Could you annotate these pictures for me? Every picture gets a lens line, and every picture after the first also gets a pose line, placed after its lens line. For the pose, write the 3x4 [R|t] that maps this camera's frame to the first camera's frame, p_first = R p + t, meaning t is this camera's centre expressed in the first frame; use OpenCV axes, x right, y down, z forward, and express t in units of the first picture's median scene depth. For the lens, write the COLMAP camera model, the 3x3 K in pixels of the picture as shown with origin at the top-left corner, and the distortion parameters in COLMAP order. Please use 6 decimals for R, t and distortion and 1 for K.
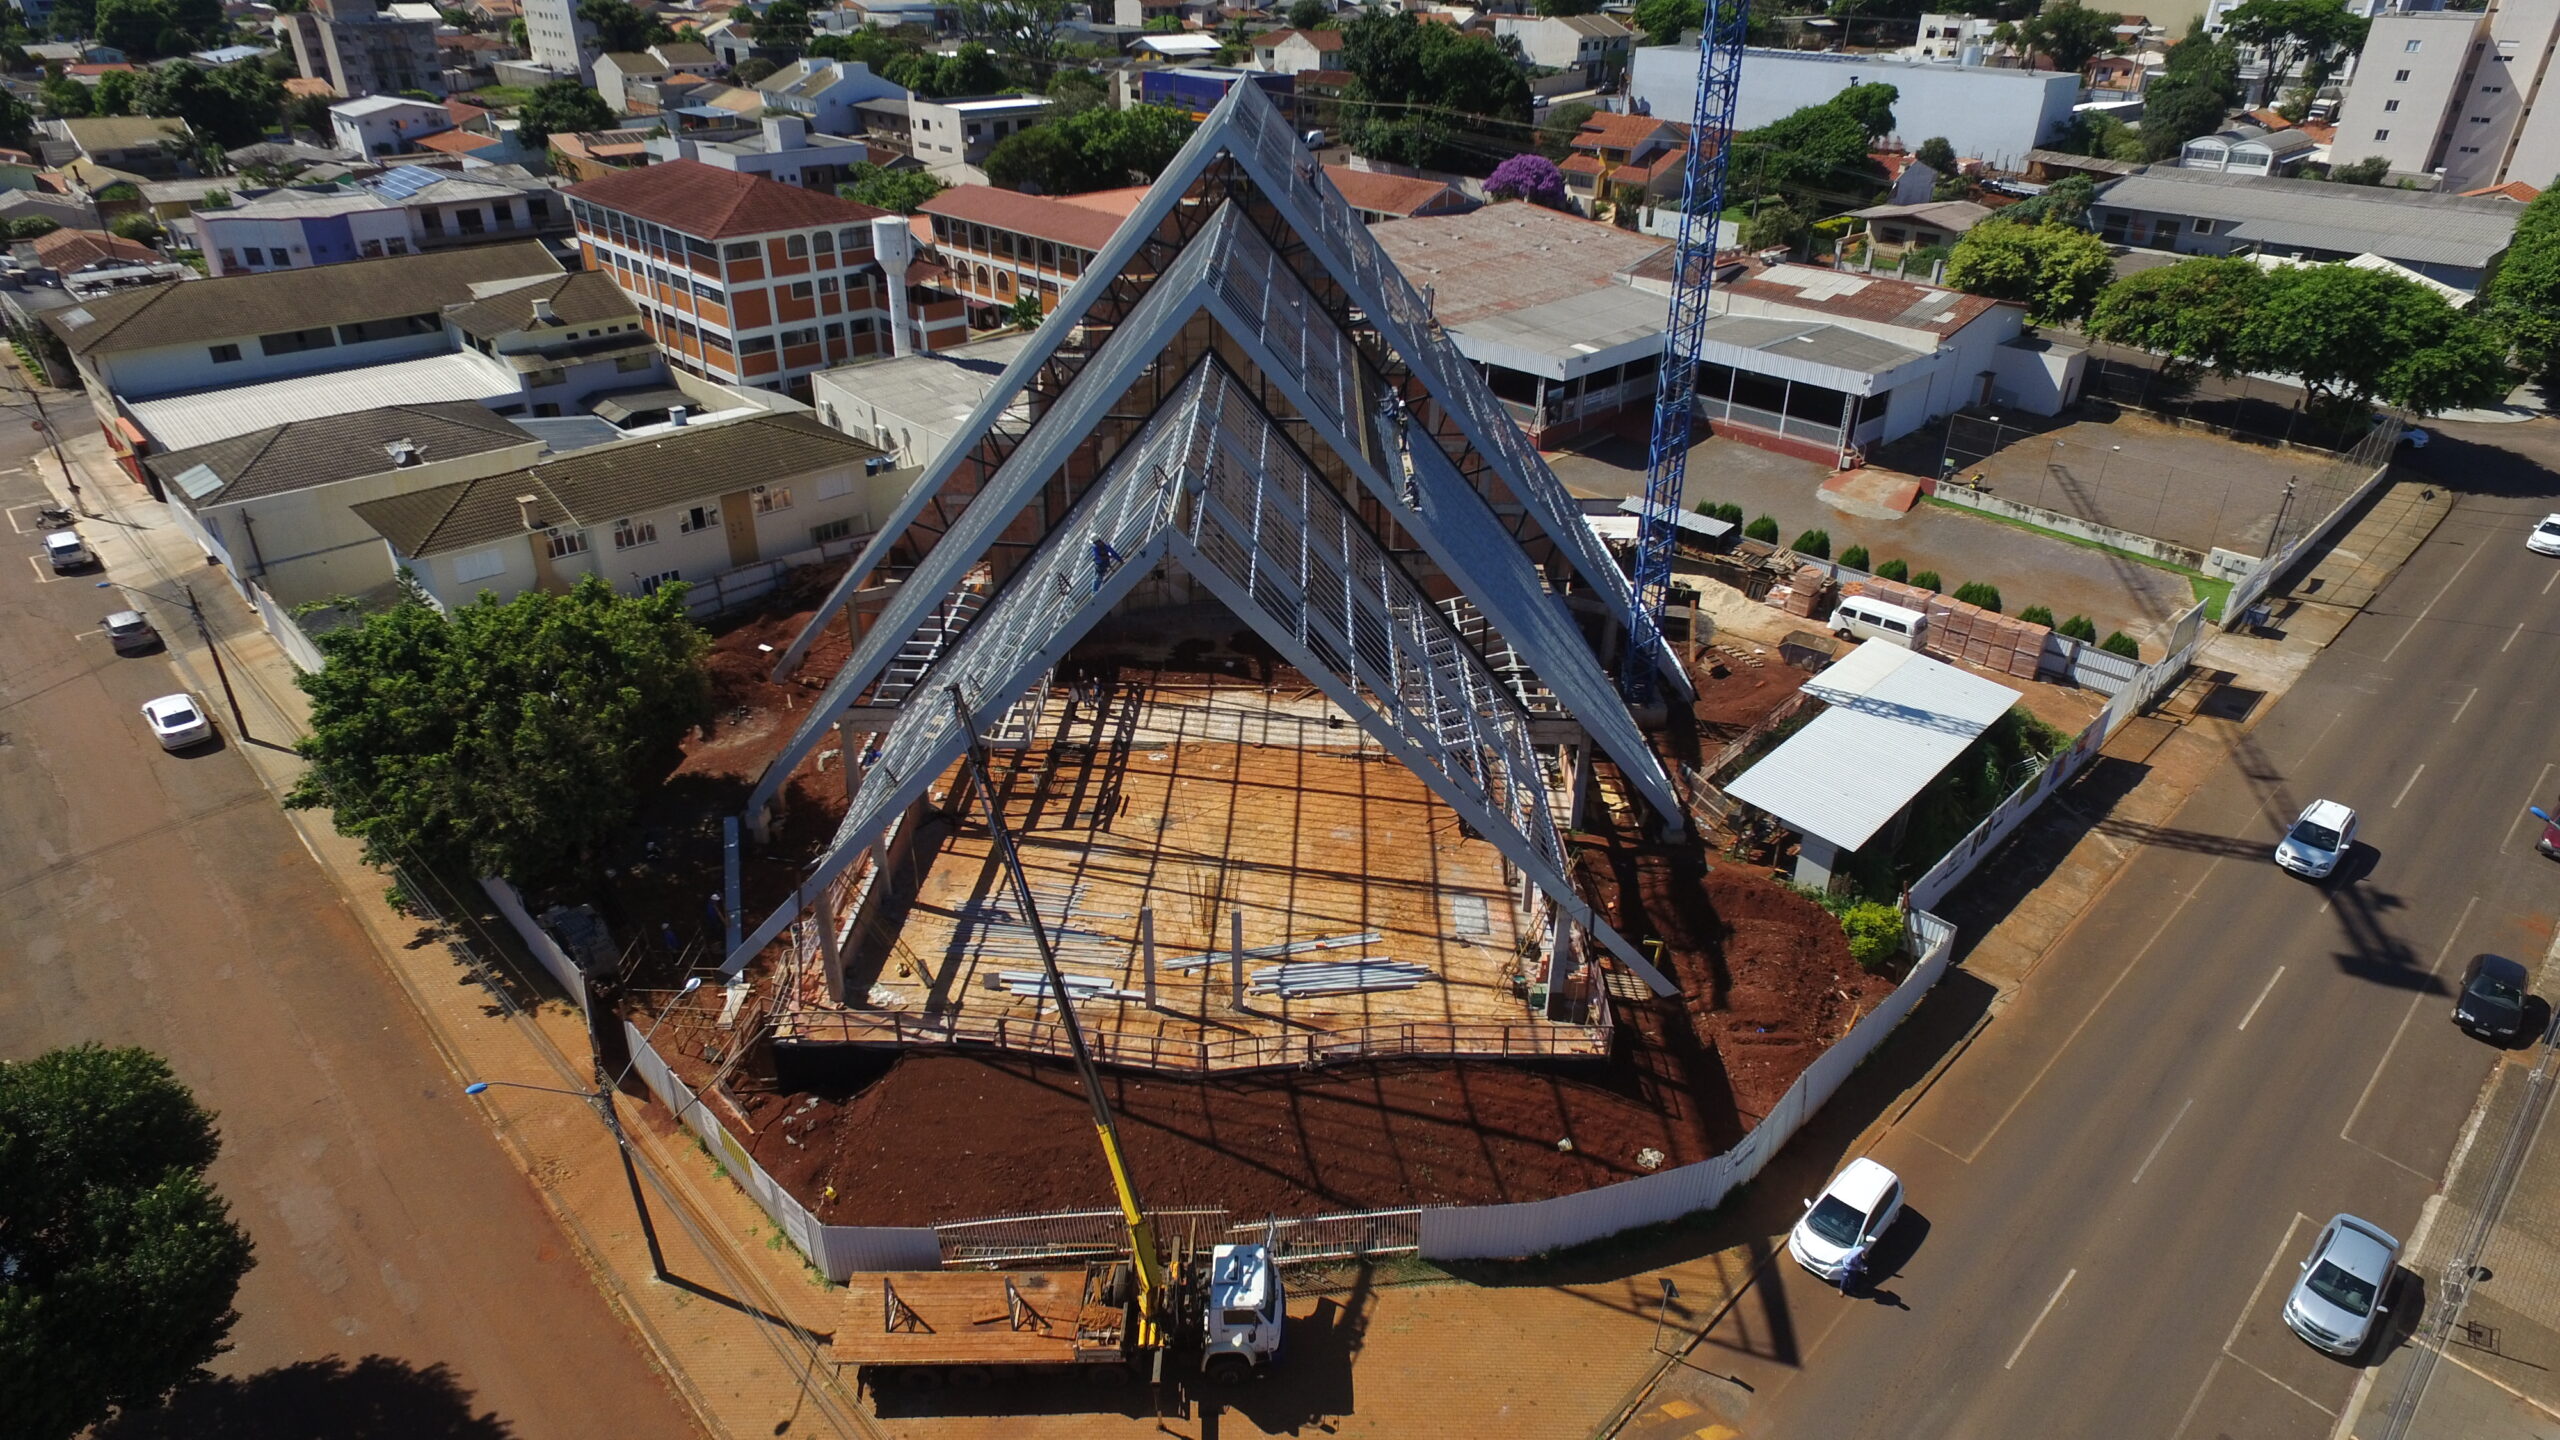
lens RADIAL K [[1485.1, 0, 1289.1], [0, 1485.1, 716.8], [0, 0, 1]] dist [-0.018185, 0.018711]
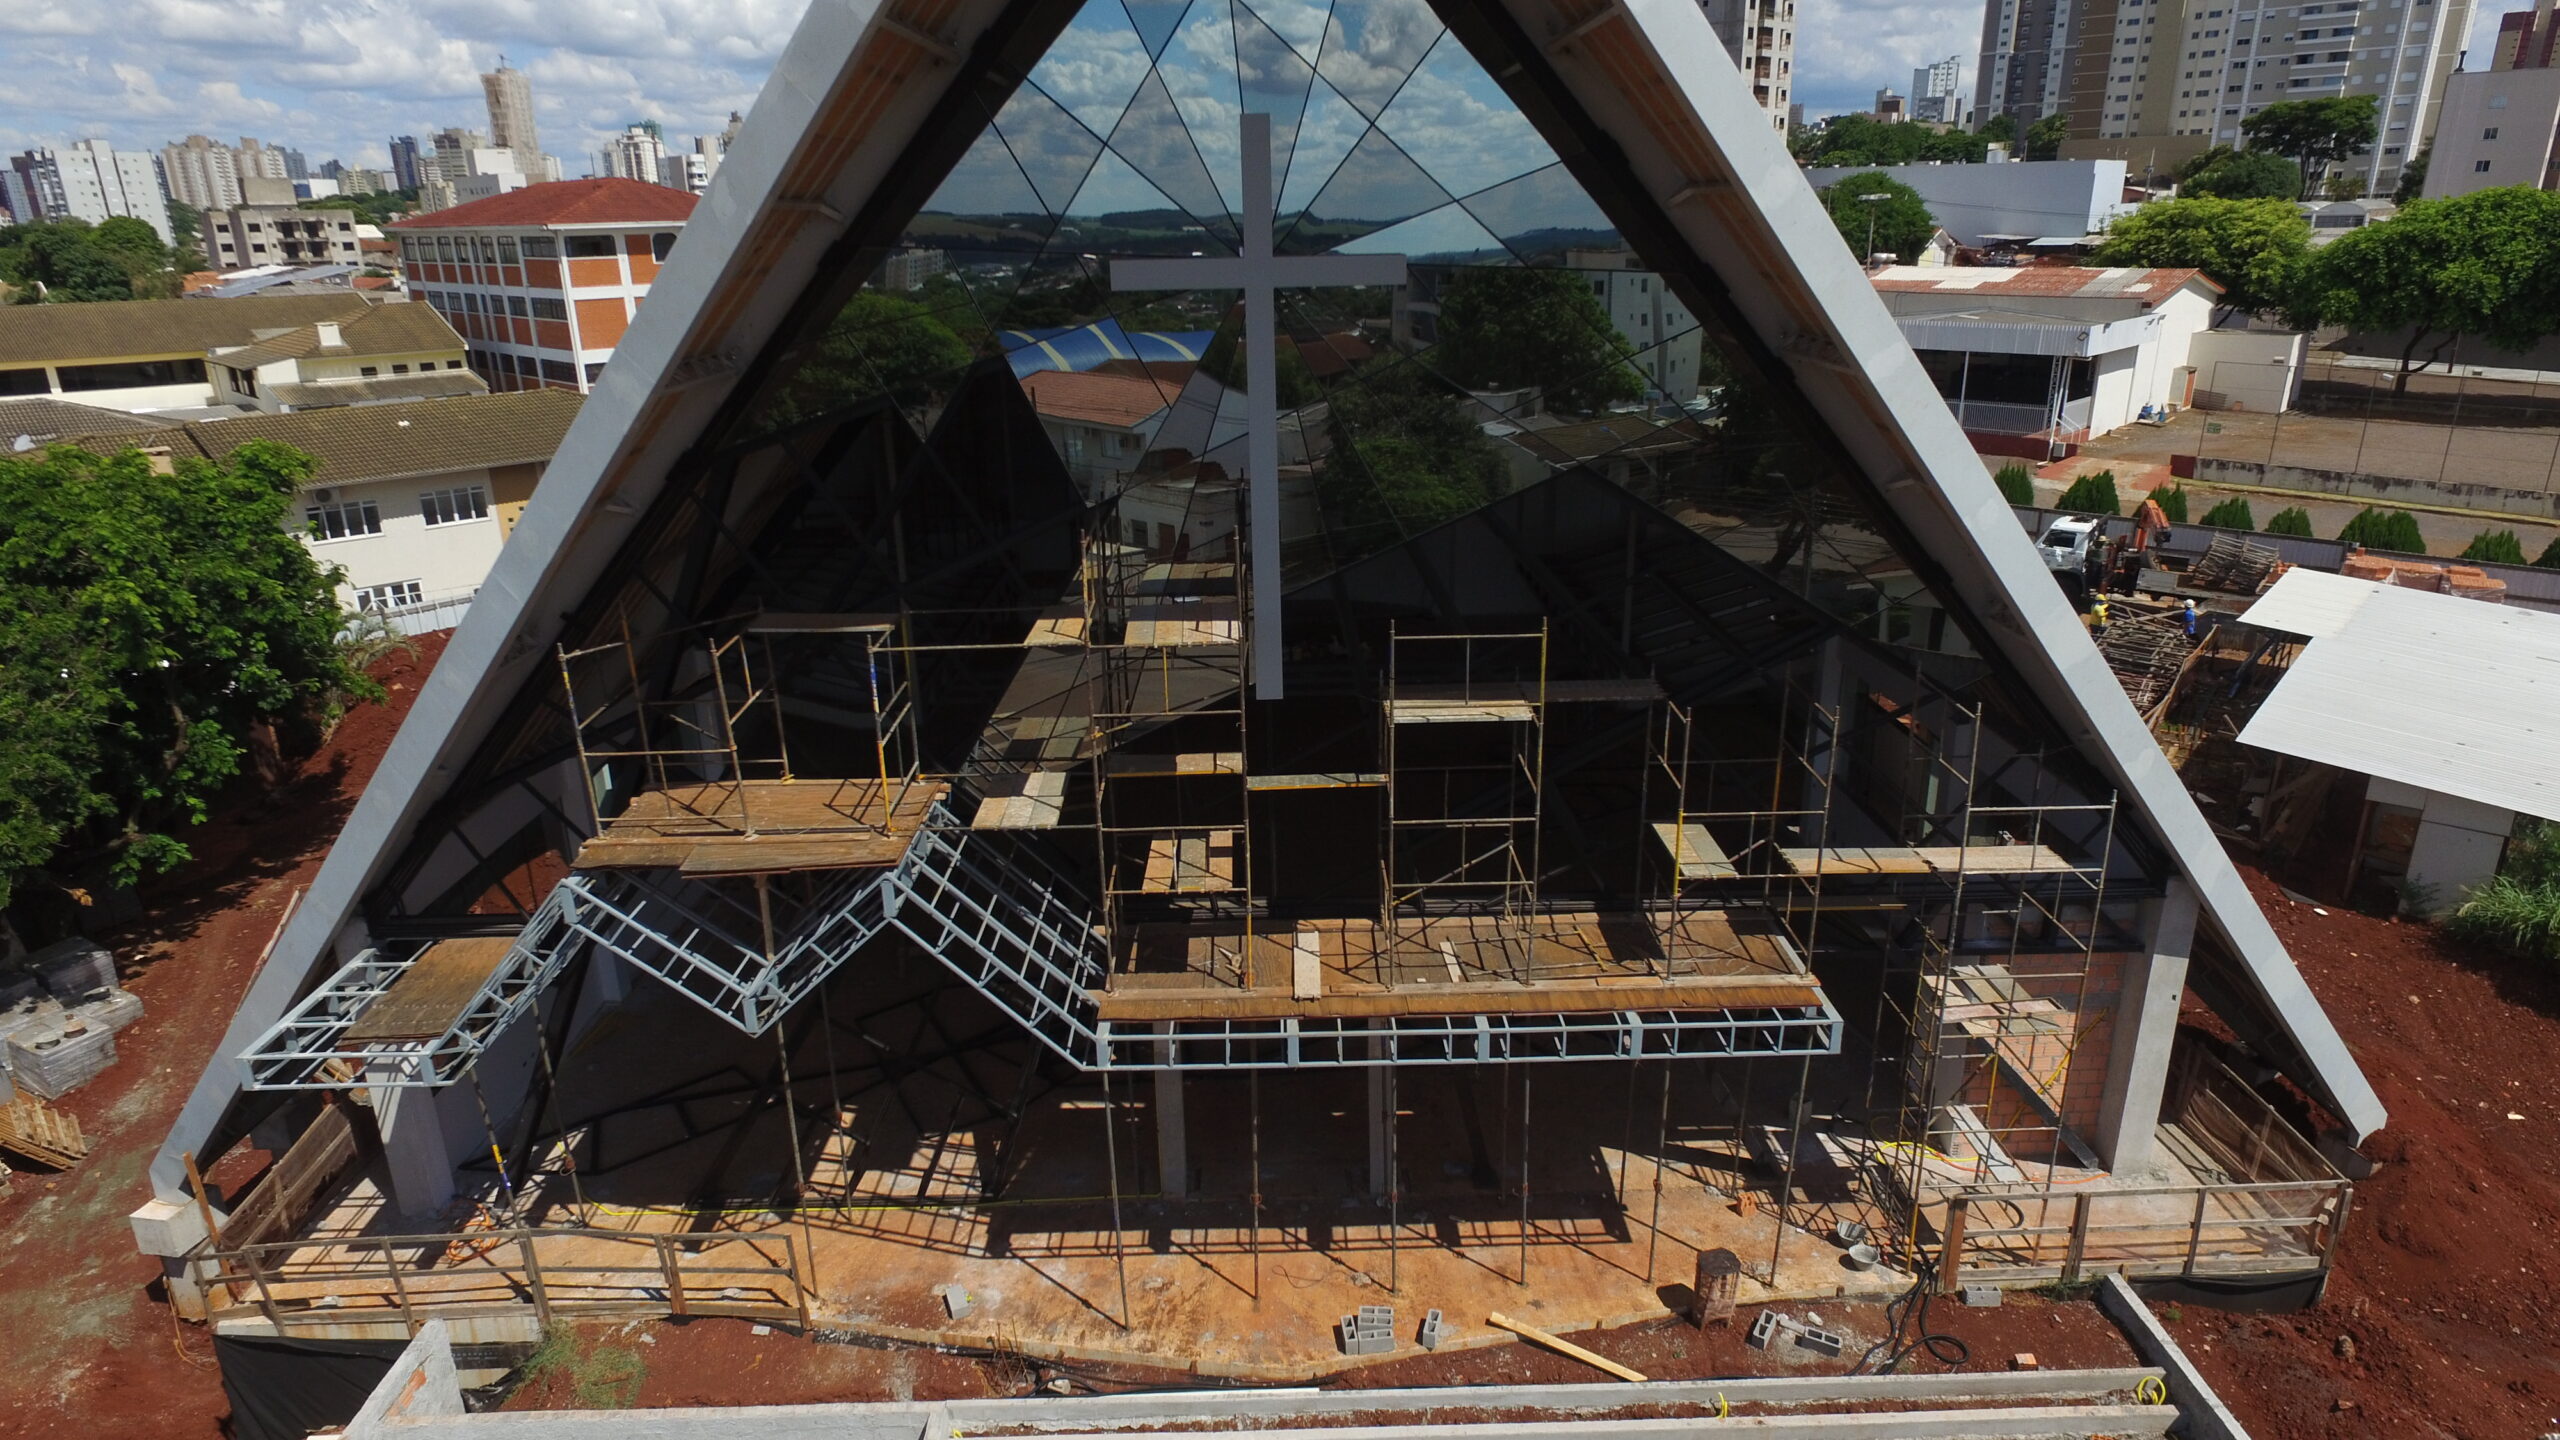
lens RADIAL K [[1485.1, 0, 1290.1], [0, 1485.1, 721.0], [0, 0, 1]] dist [-0.018185, 0.018711]
pose [[0.999105, -0.037921, 0.018761, -0.032053], [0.040425, 0.986462, -0.158929, 0.068592], [-0.012481, 0.159546, 0.987112, 0.293745]]
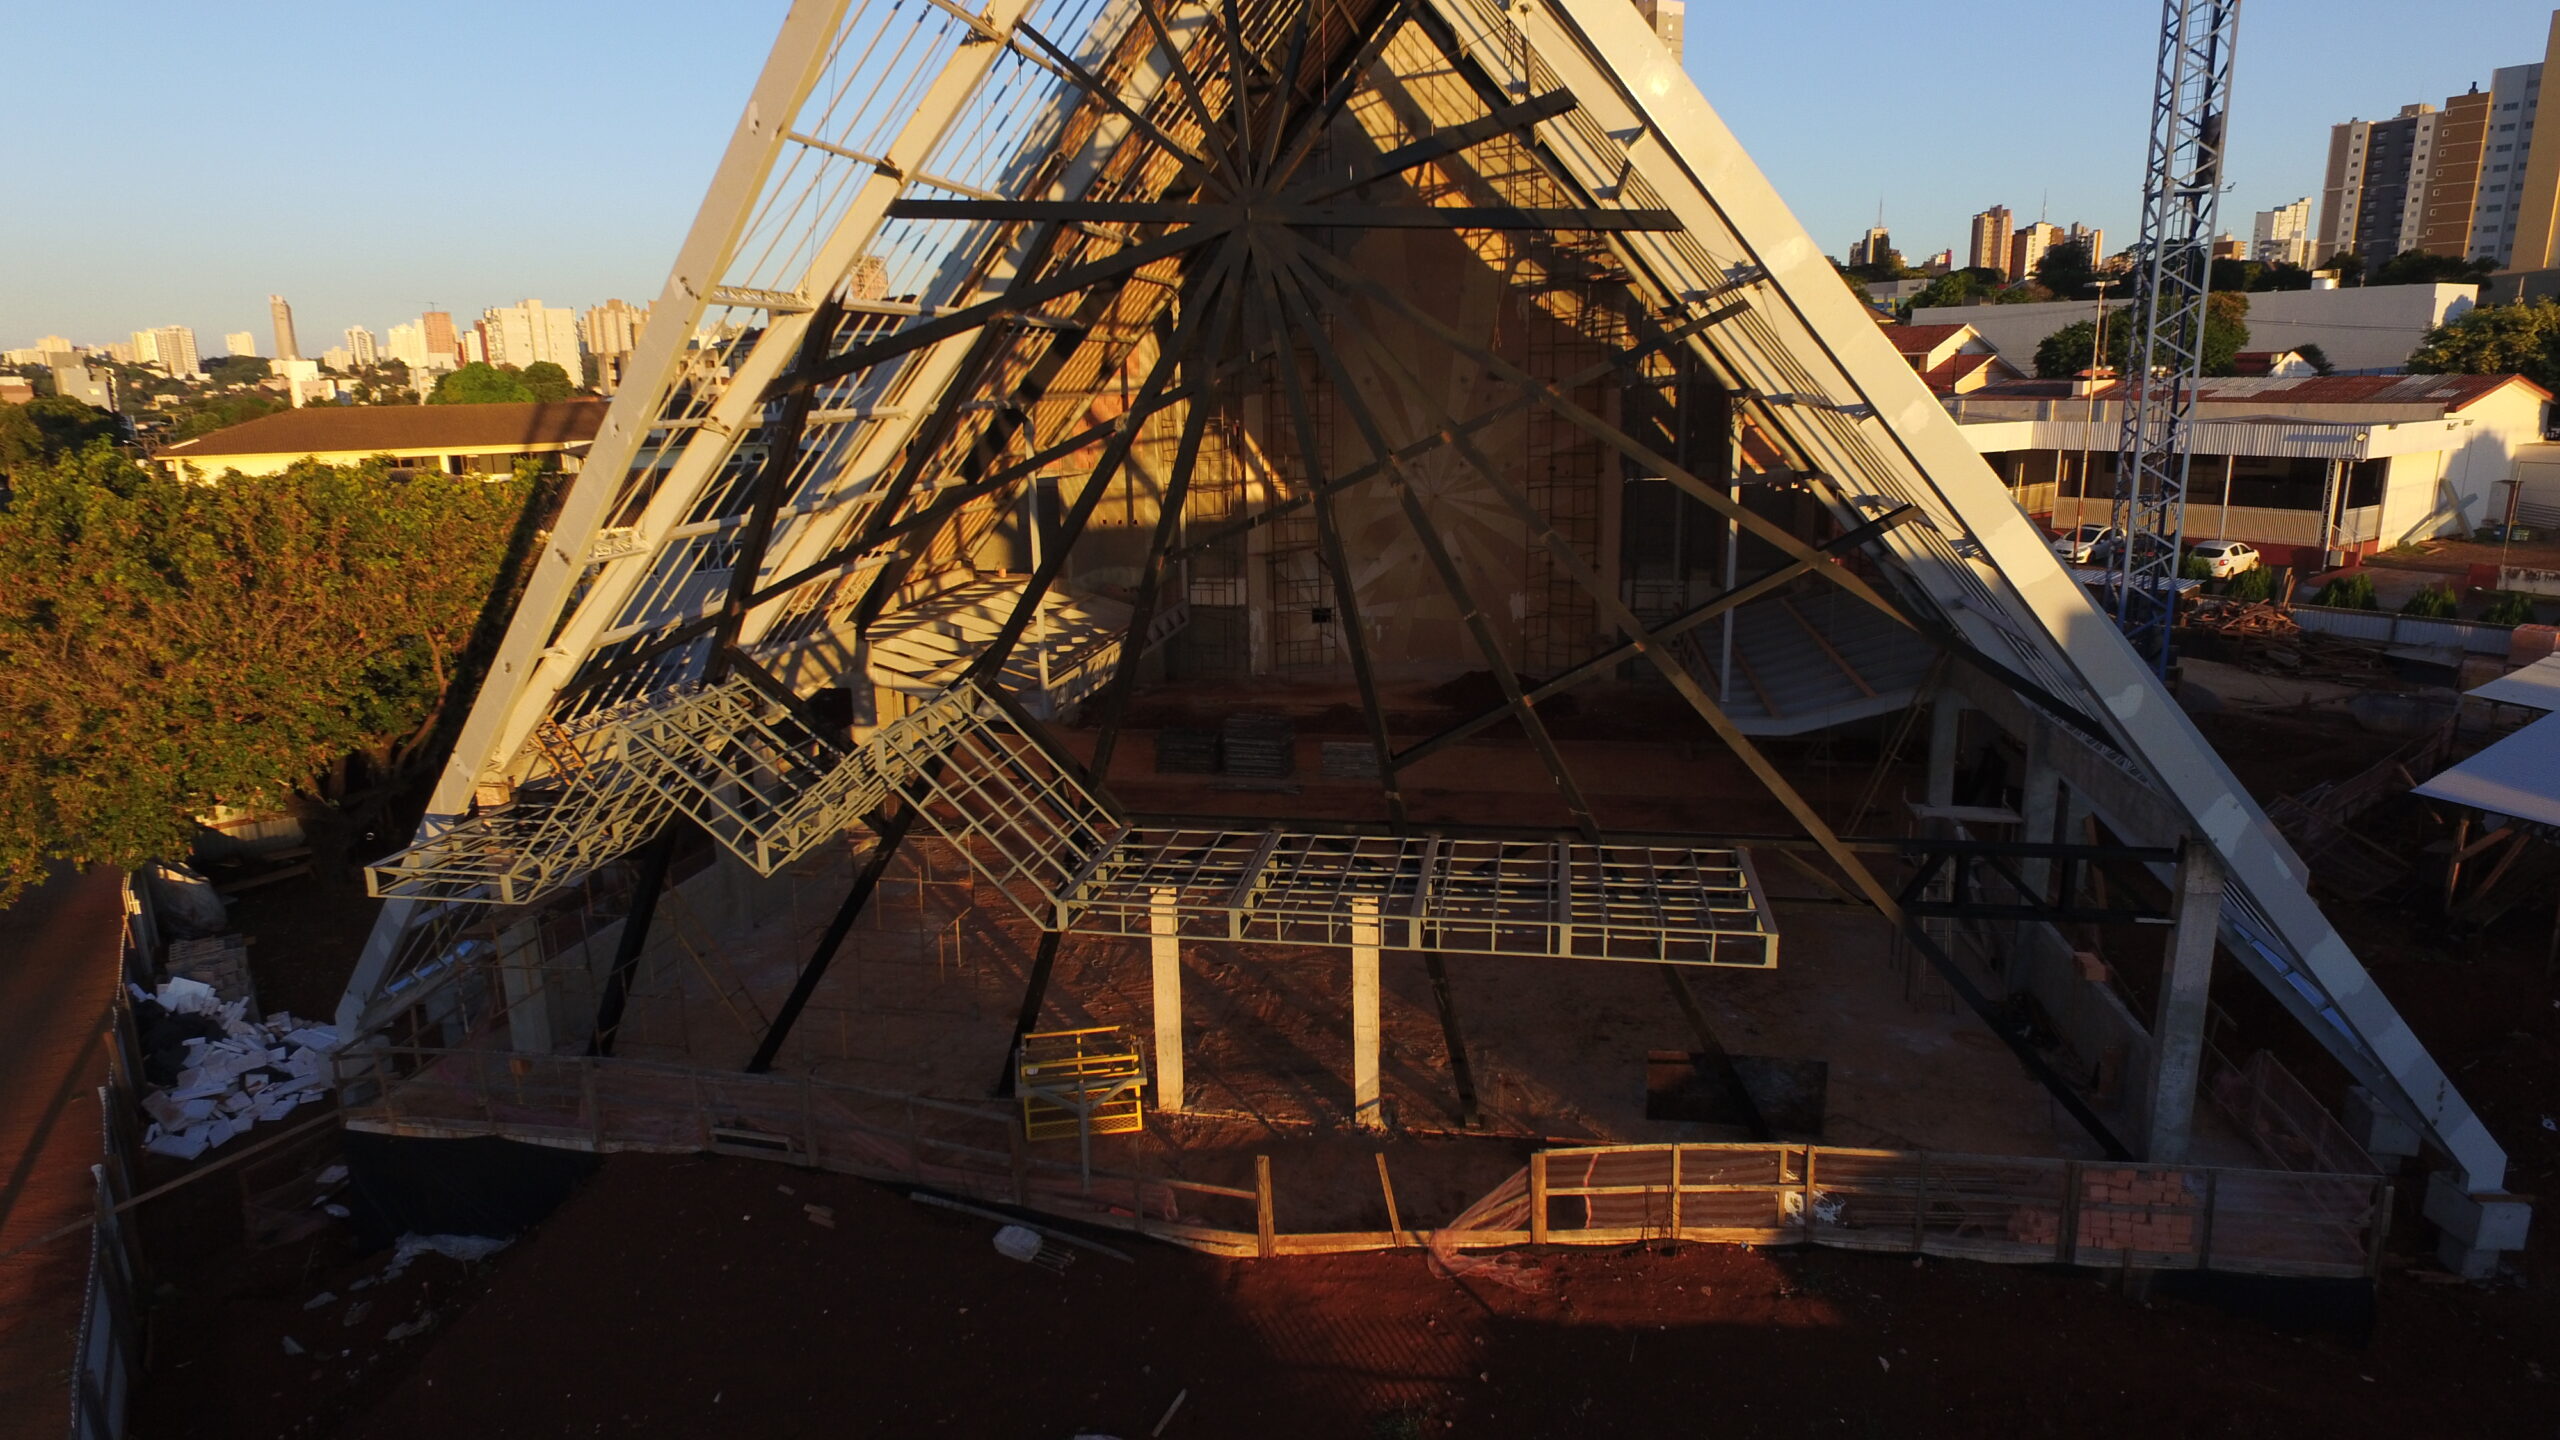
lens RADIAL K [[1485.1, 0, 1294.8], [0, 1485.1, 723.6], [0, 0, 1]] dist [-0.018185, 0.018711]
pose [[0.987148, 0.006313, -0.159686, 0.007102], [-0.046622, 0.967129, -0.249975, 0.100862], [0.152859, 0.254207, 0.954994, 0.291149]]
